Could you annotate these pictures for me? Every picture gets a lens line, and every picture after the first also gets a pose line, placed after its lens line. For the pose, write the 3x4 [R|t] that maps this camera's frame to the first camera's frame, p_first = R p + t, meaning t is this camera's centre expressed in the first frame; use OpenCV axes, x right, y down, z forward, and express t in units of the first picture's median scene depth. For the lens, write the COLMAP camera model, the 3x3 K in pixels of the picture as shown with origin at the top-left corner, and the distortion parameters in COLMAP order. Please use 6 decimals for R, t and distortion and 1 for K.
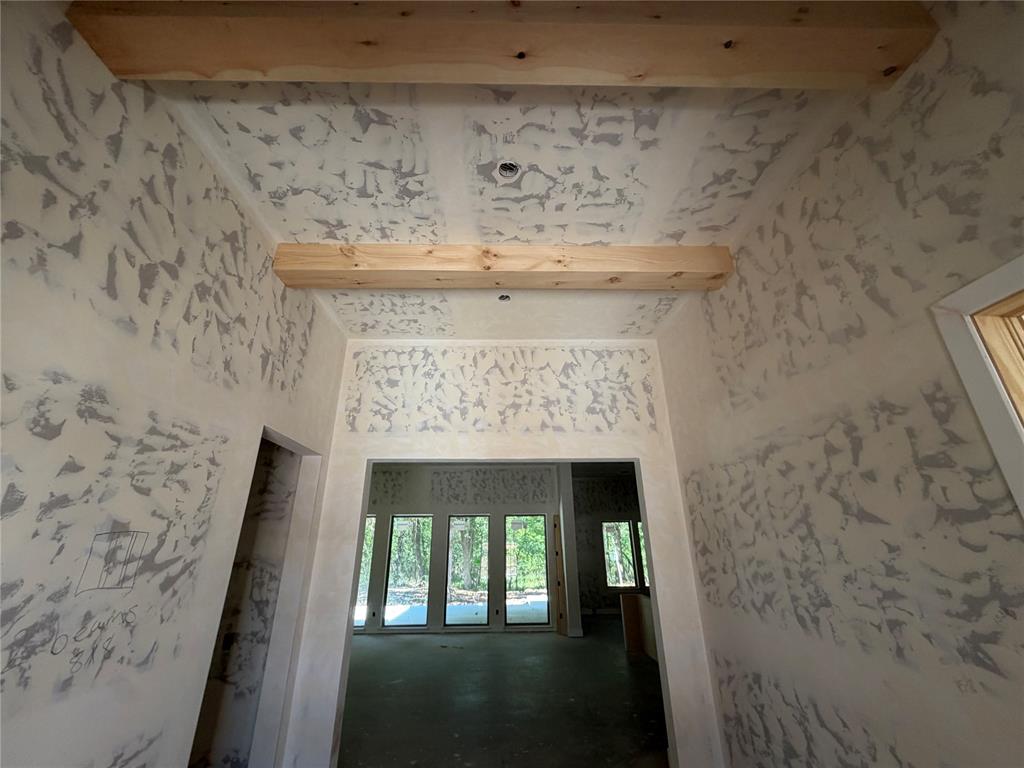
lens RADIAL K [[405.5, 0, 512.0], [0, 405.5, 384.0], [0, 0, 1]] dist [-0.001151, 0.000067]
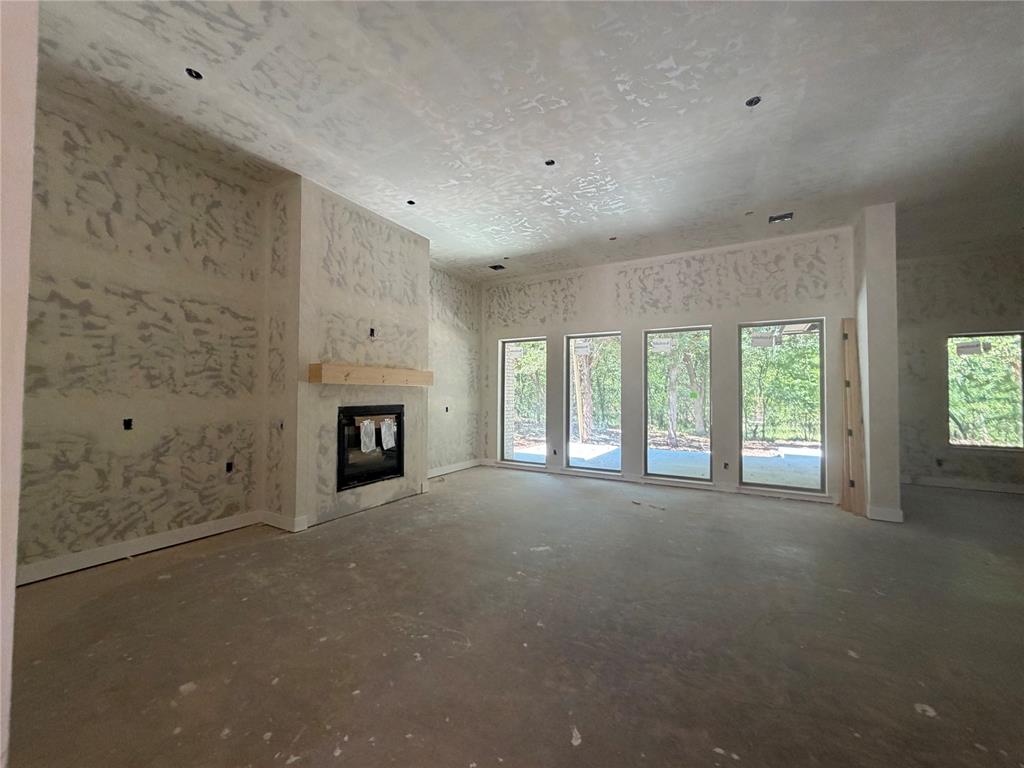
lens RADIAL K [[405.5, 0, 512.0], [0, 405.5, 384.0], [0, 0, 1]] dist [-0.001151, 0.000067]
pose [[0.854408, 0.003279, -0.519593, 0.006960], [0.175985, 0.939053, 0.295312, 0.165813], [0.488894, -0.343757, 0.801757, 0.315116]]
